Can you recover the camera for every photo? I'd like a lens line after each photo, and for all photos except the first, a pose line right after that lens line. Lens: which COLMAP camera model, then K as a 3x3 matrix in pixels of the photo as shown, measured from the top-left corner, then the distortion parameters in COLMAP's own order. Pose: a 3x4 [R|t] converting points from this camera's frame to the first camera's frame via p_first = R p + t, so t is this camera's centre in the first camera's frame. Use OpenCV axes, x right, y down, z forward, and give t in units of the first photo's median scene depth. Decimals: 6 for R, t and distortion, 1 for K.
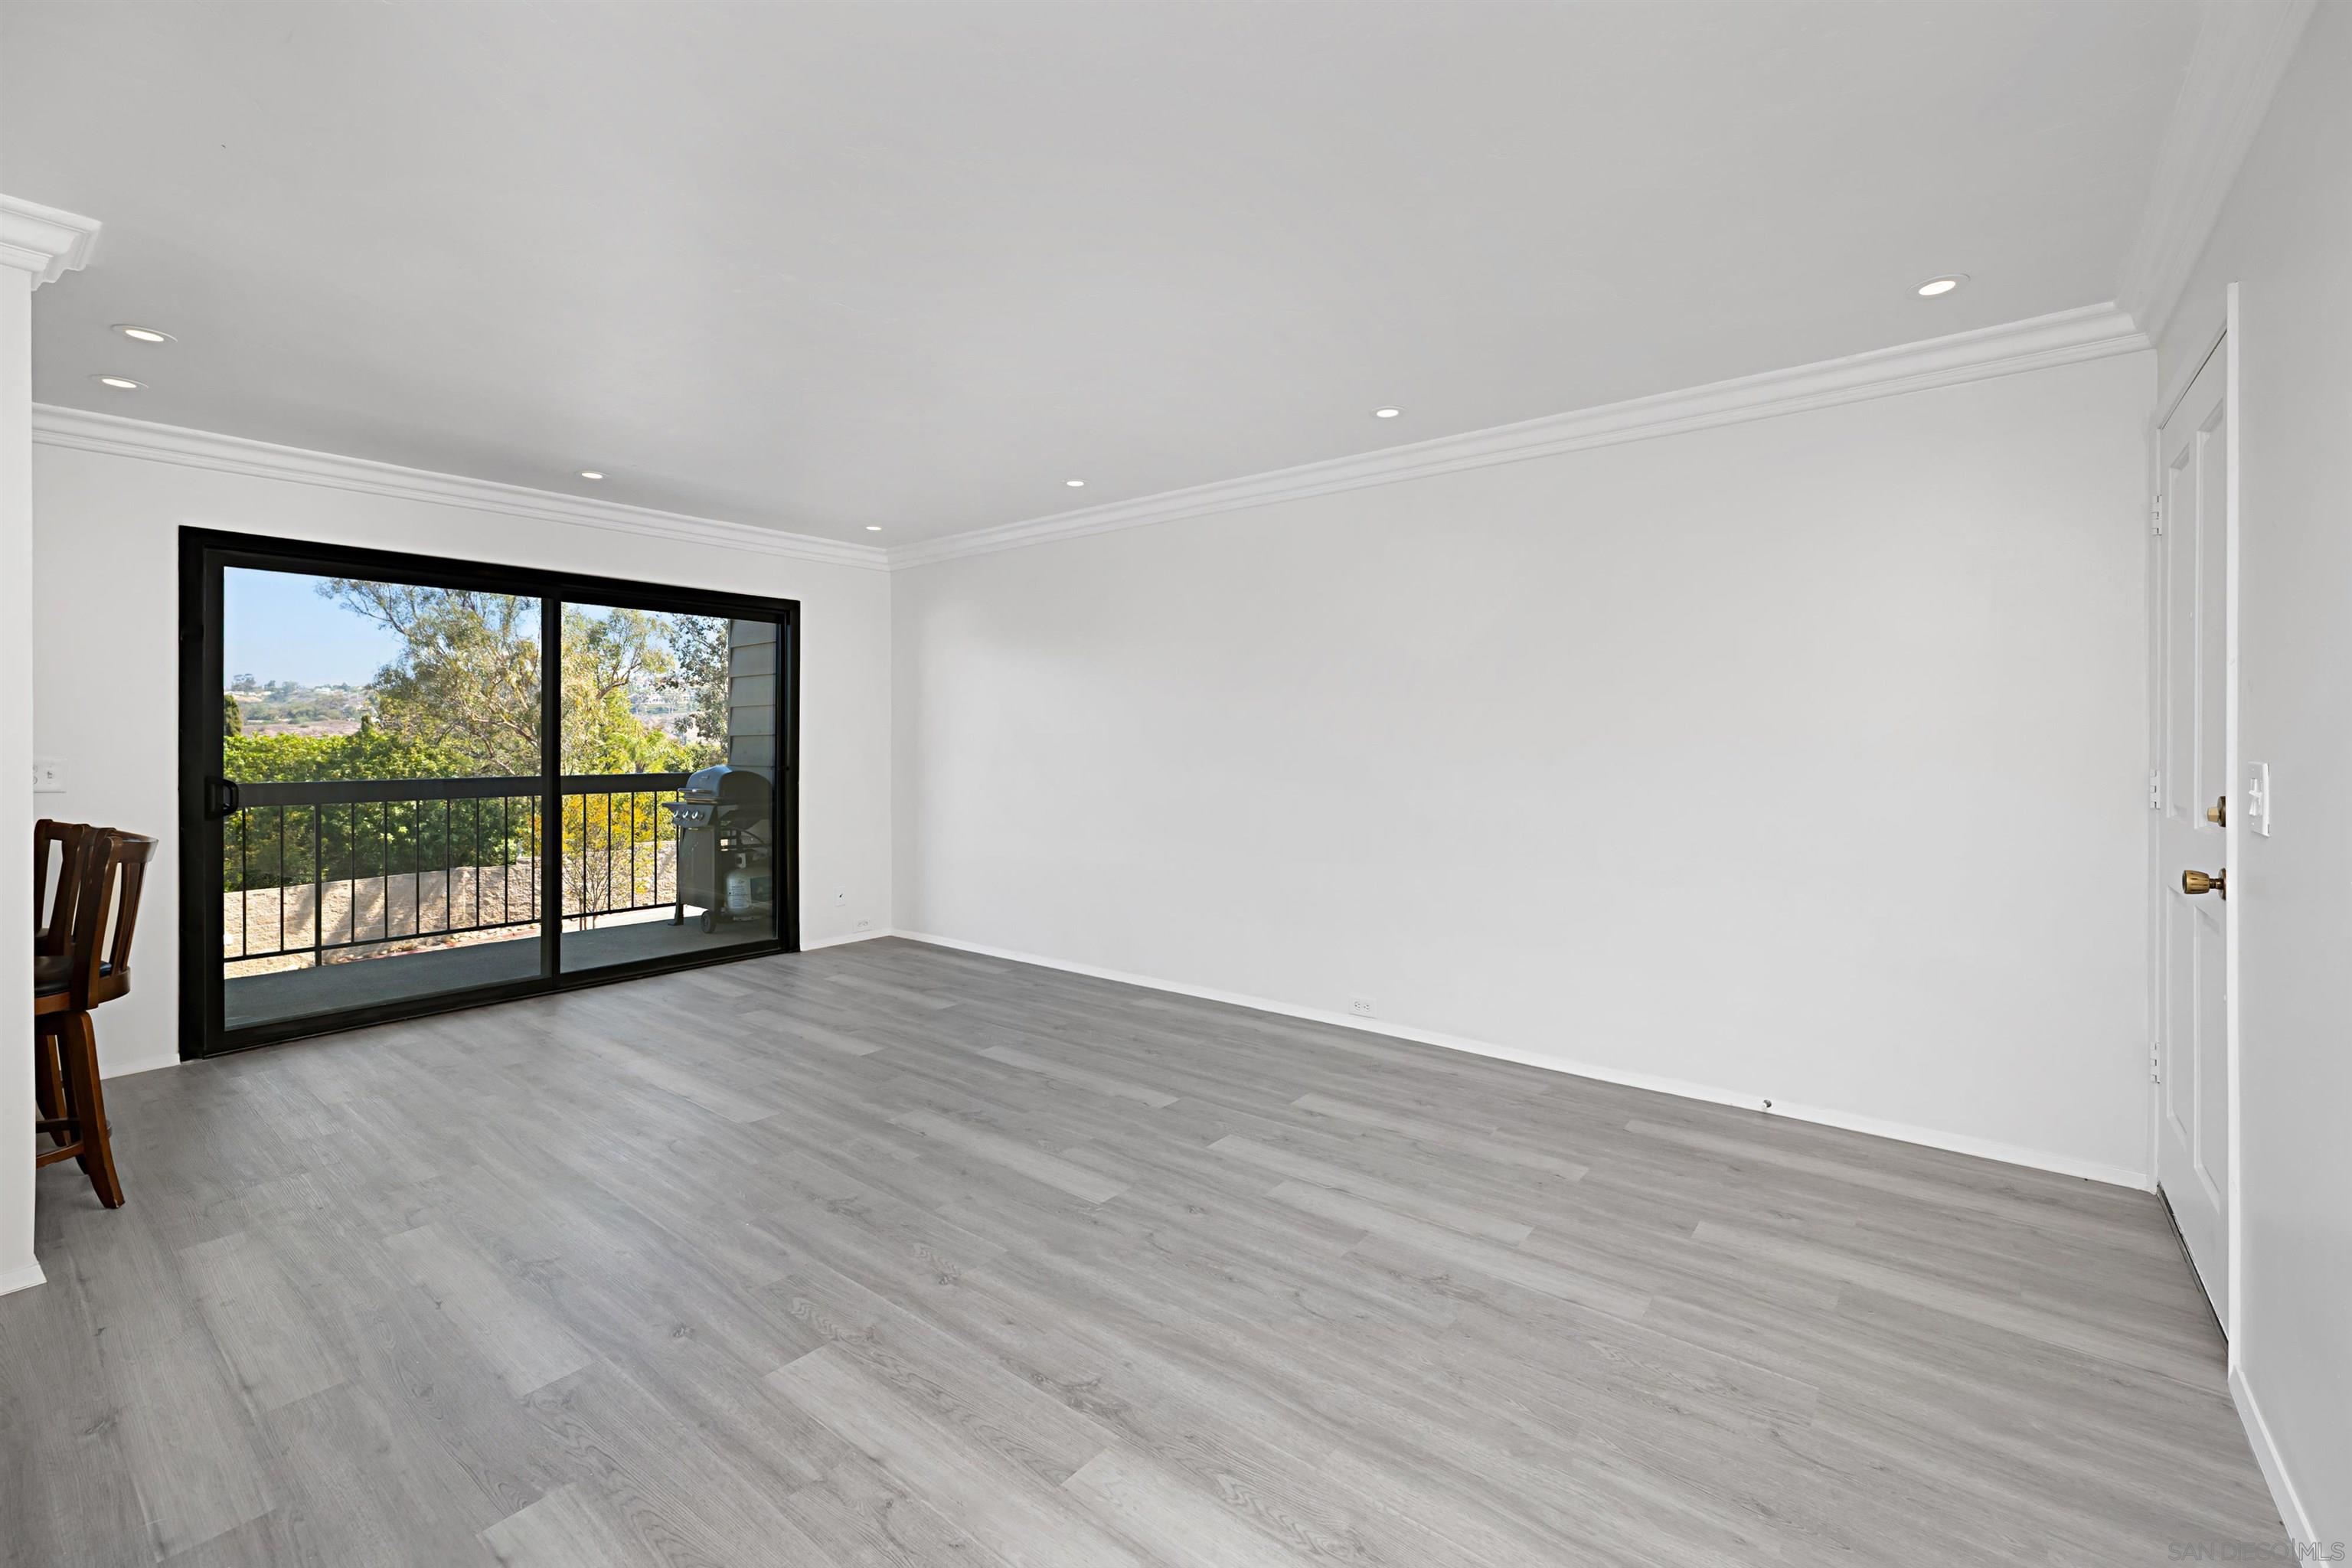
lens RADIAL K [[992.2, 0, 1227.9], [0, 992.2, 738.6], [0, 0, 1]] dist [0.002692, 0.000147]
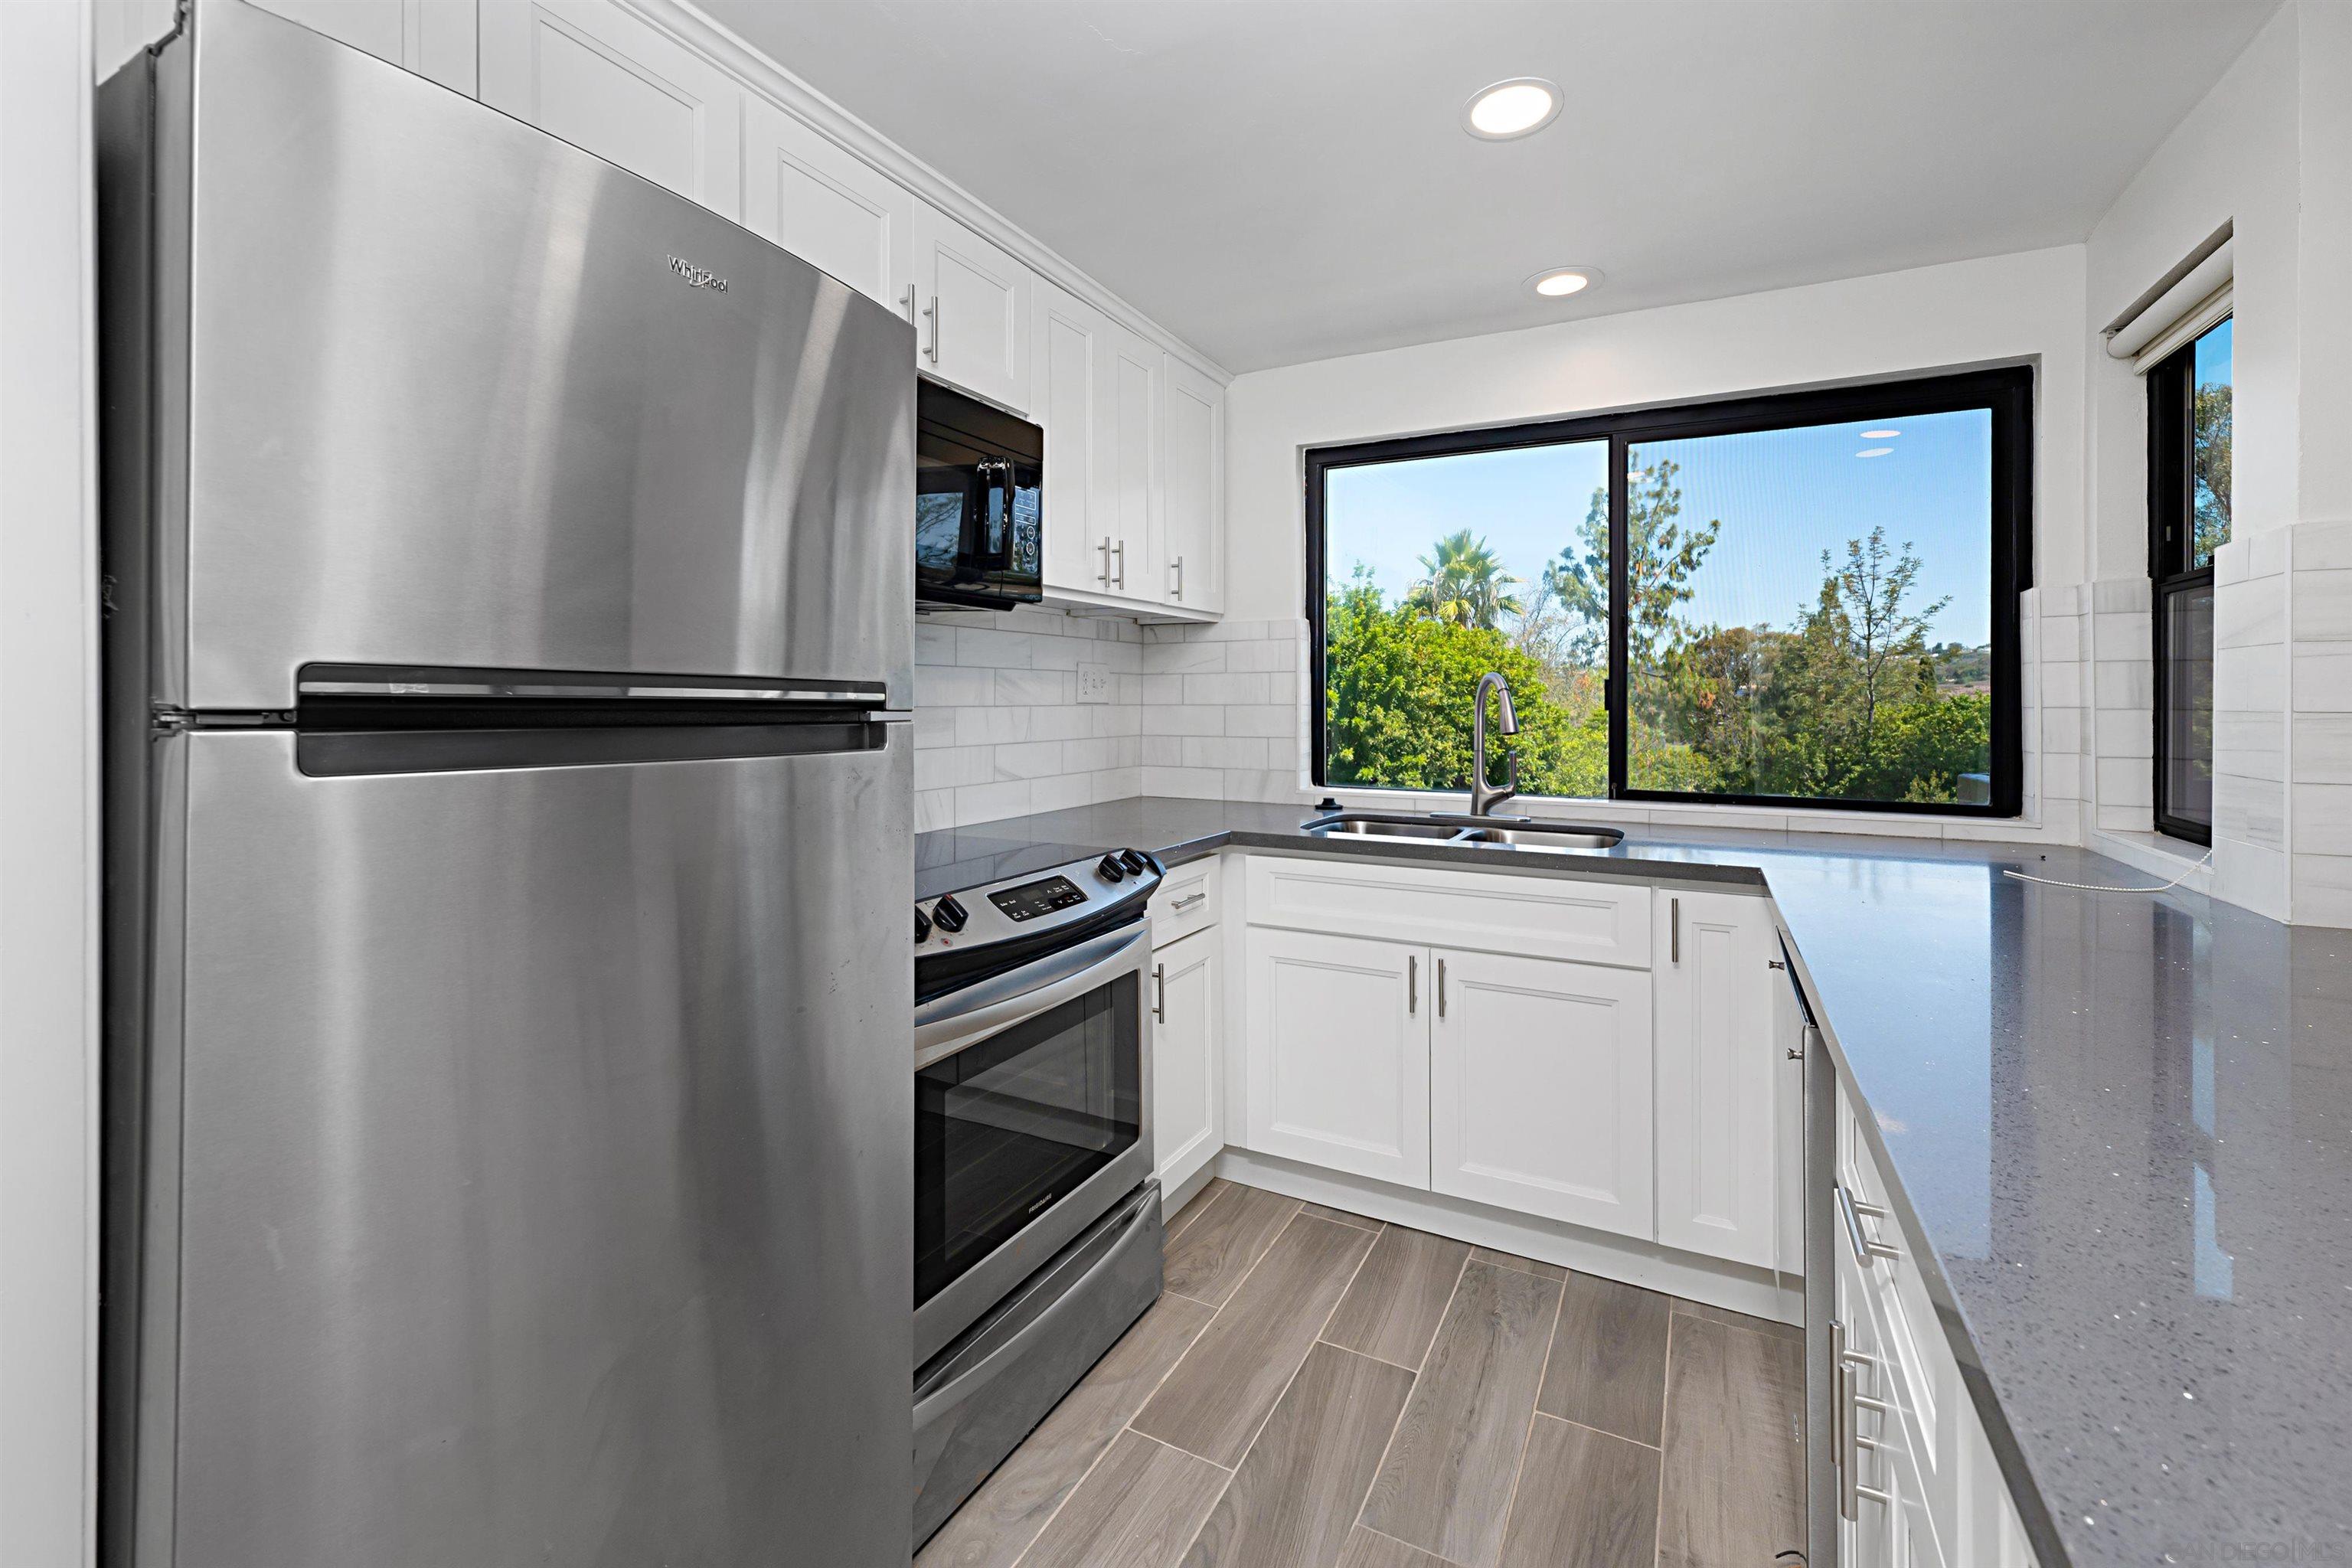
lens RADIAL K [[1004.7, 0, 1168.8], [0, 1004.7, 691.8], [0, 0, 1]] dist [0.001643, 0.000230]
pose [[0.168697, -0.010356, -0.985614, -0.860891], [0.004607, 0.999942, -0.009718, -0.000981], [0.985657, -0.002901, 0.168735, 0.326680]]
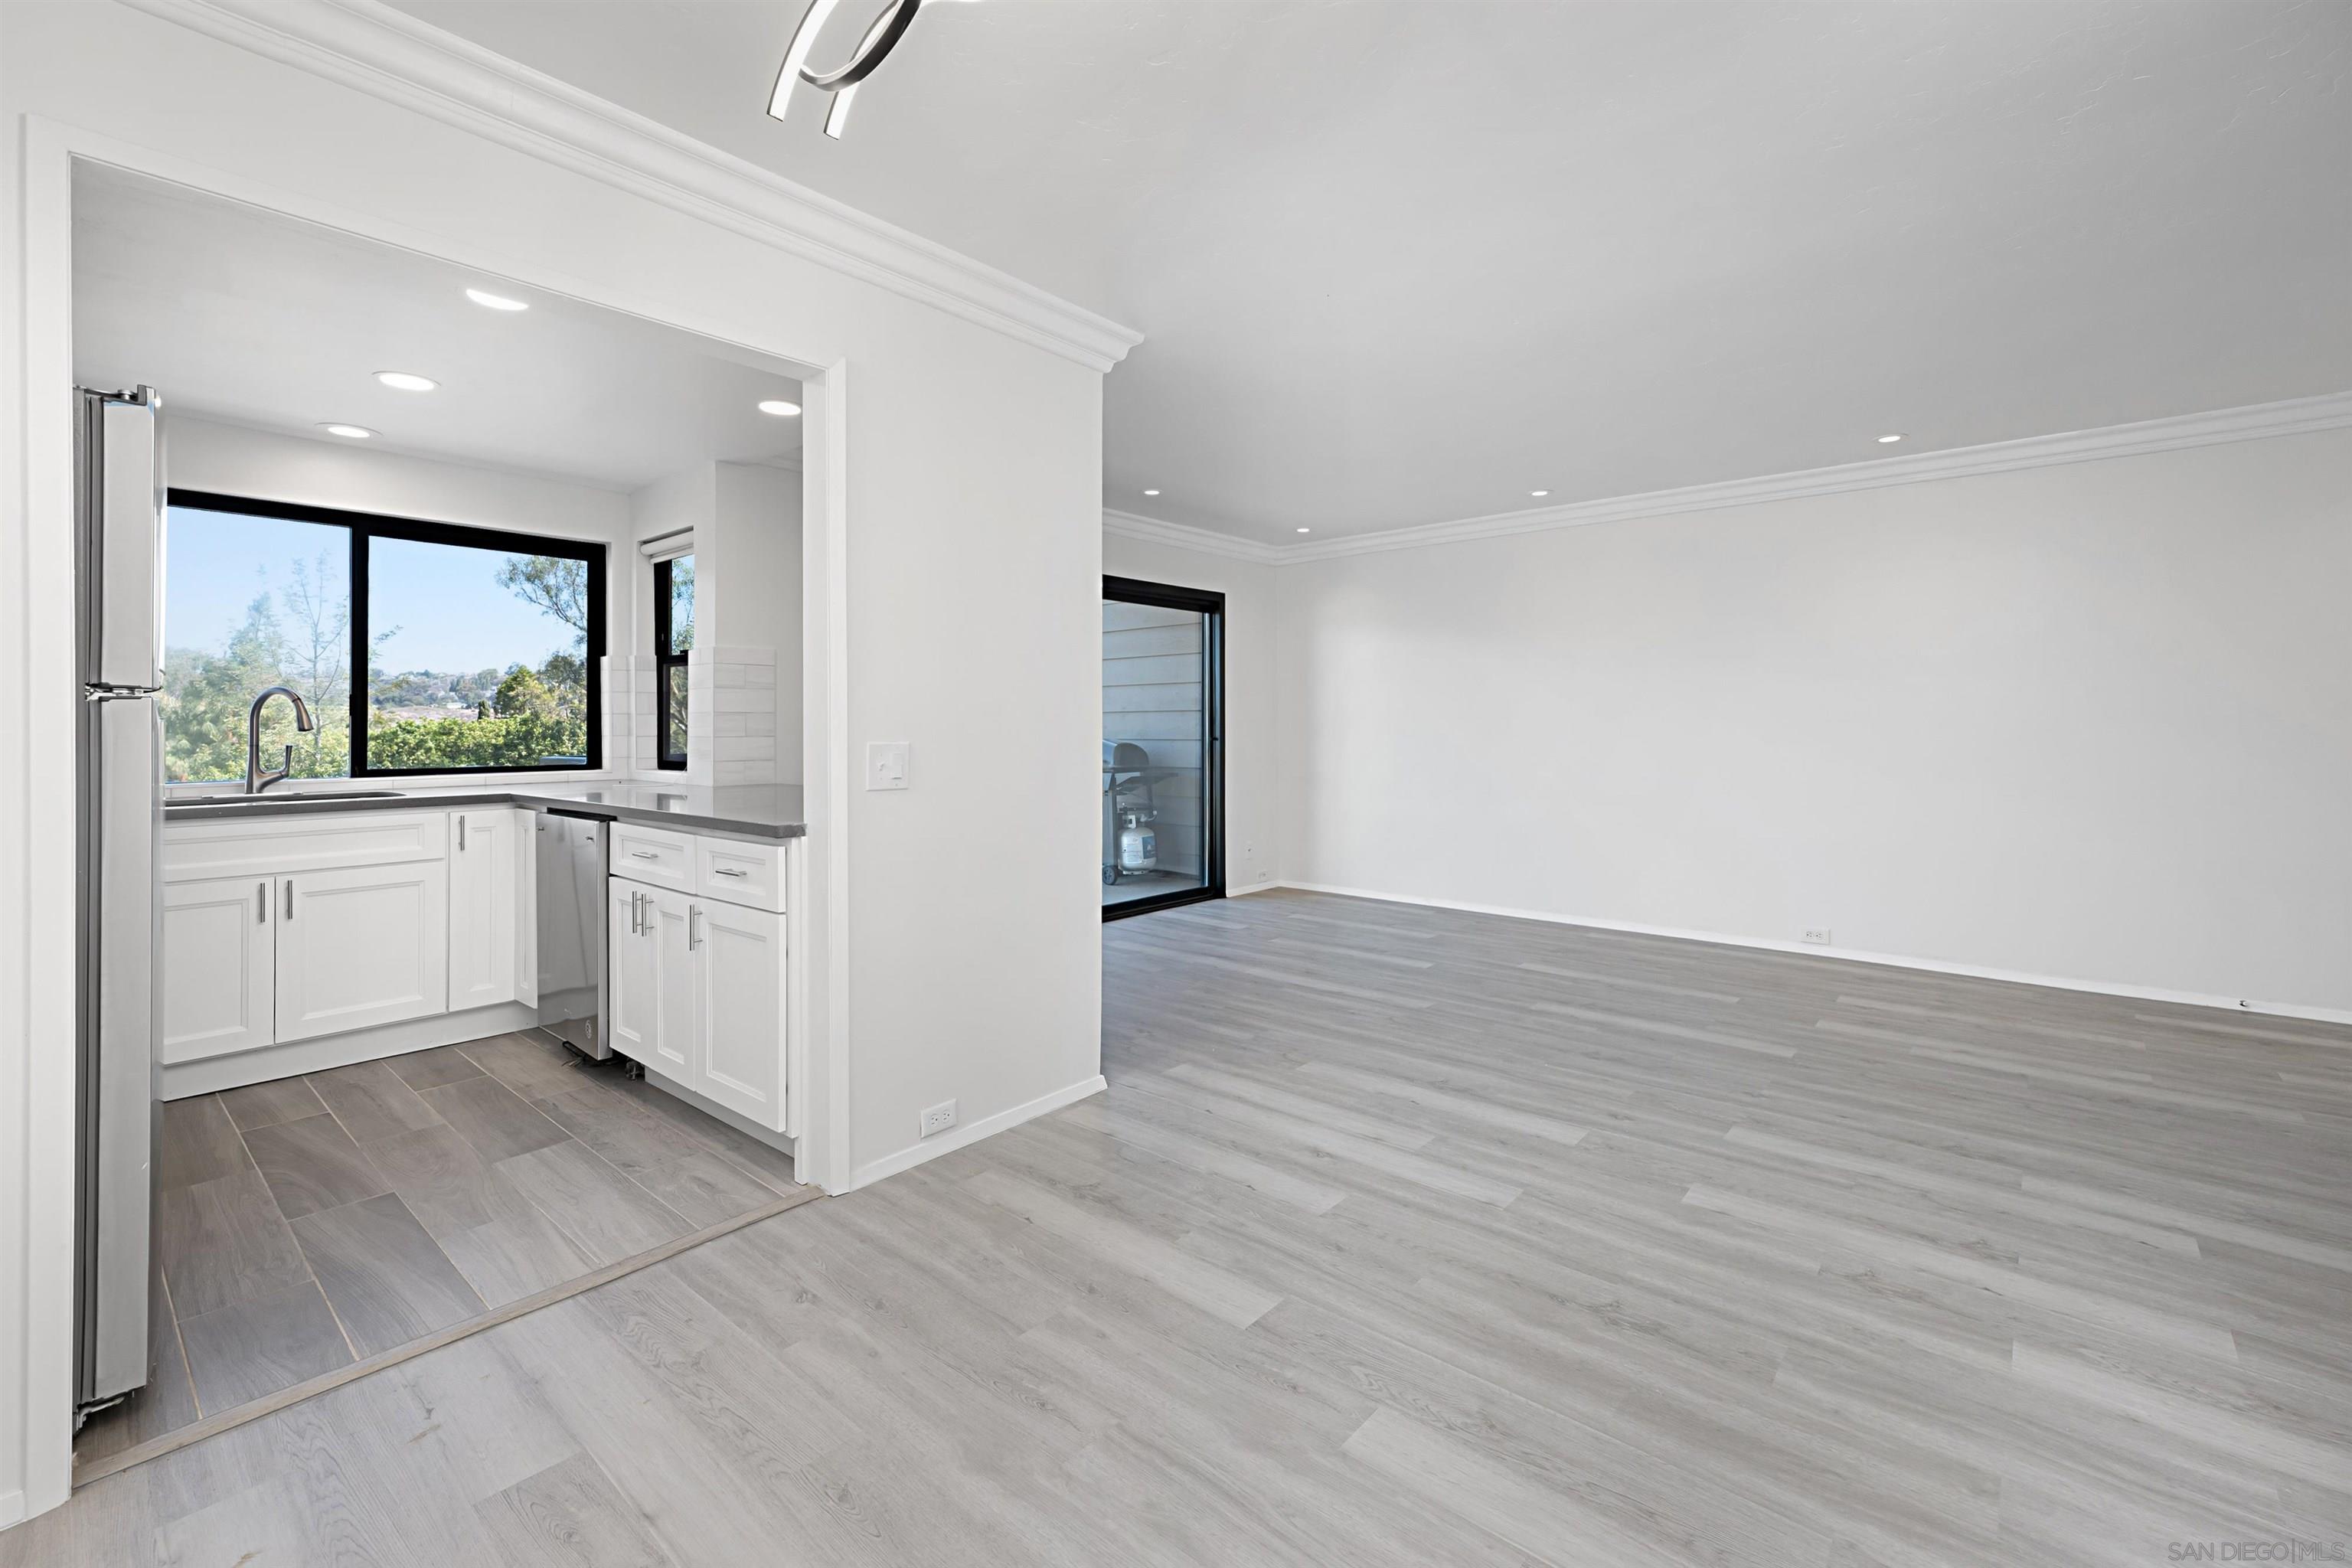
lens RADIAL K [[1022.2, 0, 1222.3], [0, 1022.2, 720.8], [0, 0, 1]] dist [0.003059, 0.000107]
pose [[0.999200, -0.004499, -0.039744, -0.574610], [0.004473, 0.999990, -0.000749, 0.016027], [0.039747, 0.000571, 0.999210, -0.262911]]
